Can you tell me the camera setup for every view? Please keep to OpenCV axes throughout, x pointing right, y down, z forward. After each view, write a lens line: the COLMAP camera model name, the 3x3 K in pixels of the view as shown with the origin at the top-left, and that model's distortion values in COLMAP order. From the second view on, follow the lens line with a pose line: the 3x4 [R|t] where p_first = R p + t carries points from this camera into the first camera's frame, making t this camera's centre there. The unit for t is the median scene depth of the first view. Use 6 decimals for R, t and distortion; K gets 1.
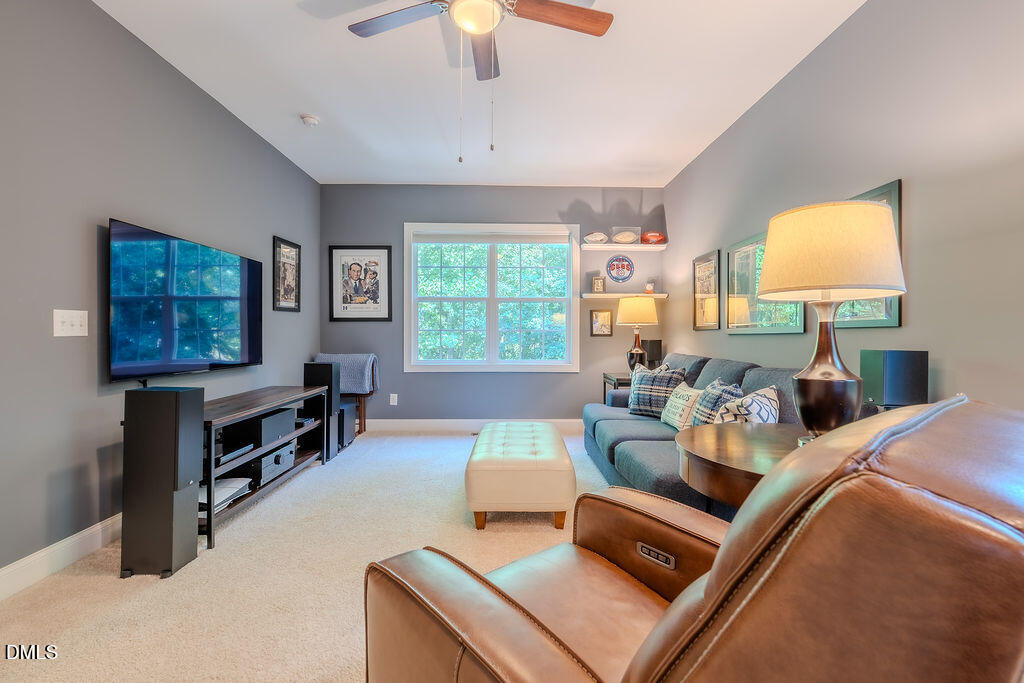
lens RADIAL K [[458.4, 0, 513.4], [0, 458.4, 335.9], [0, 0, 1]] dist [-0.010288, 0.000089]
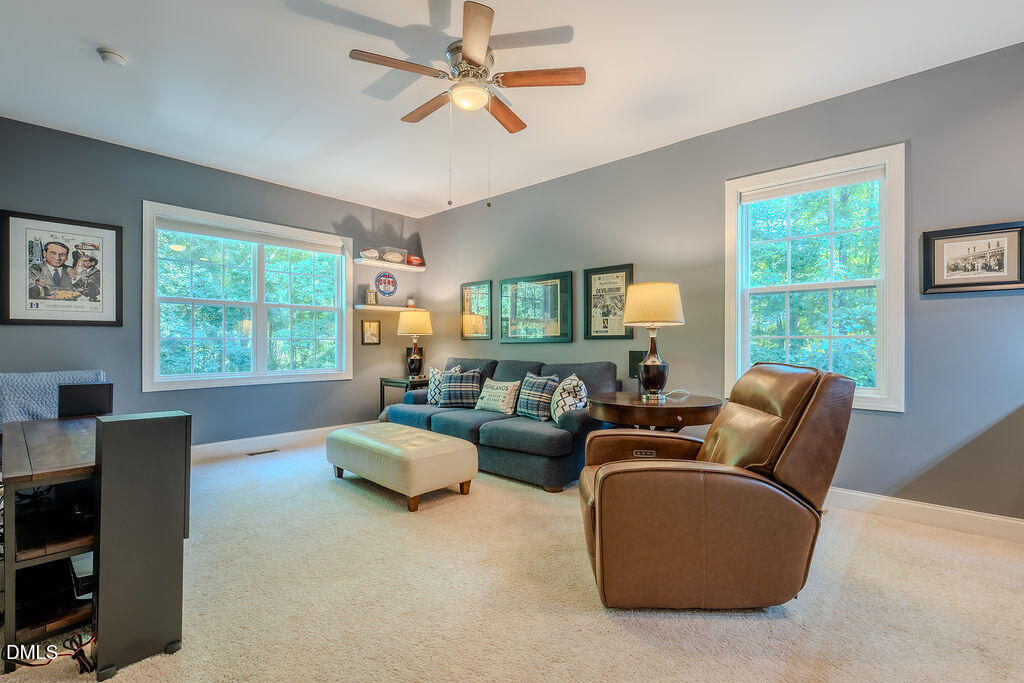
lens RADIAL K [[458.3, 0, 514.7], [0, 458.3, 341.4], [0, 0, 1]] dist [-0.000297, 0.000110]
pose [[0.687713, 0.000238, 0.725983, -0.370680], [0.003578, 0.999987, -0.003717, -0.001702], [-0.725974, 0.005154, 0.687703, 0.006400]]
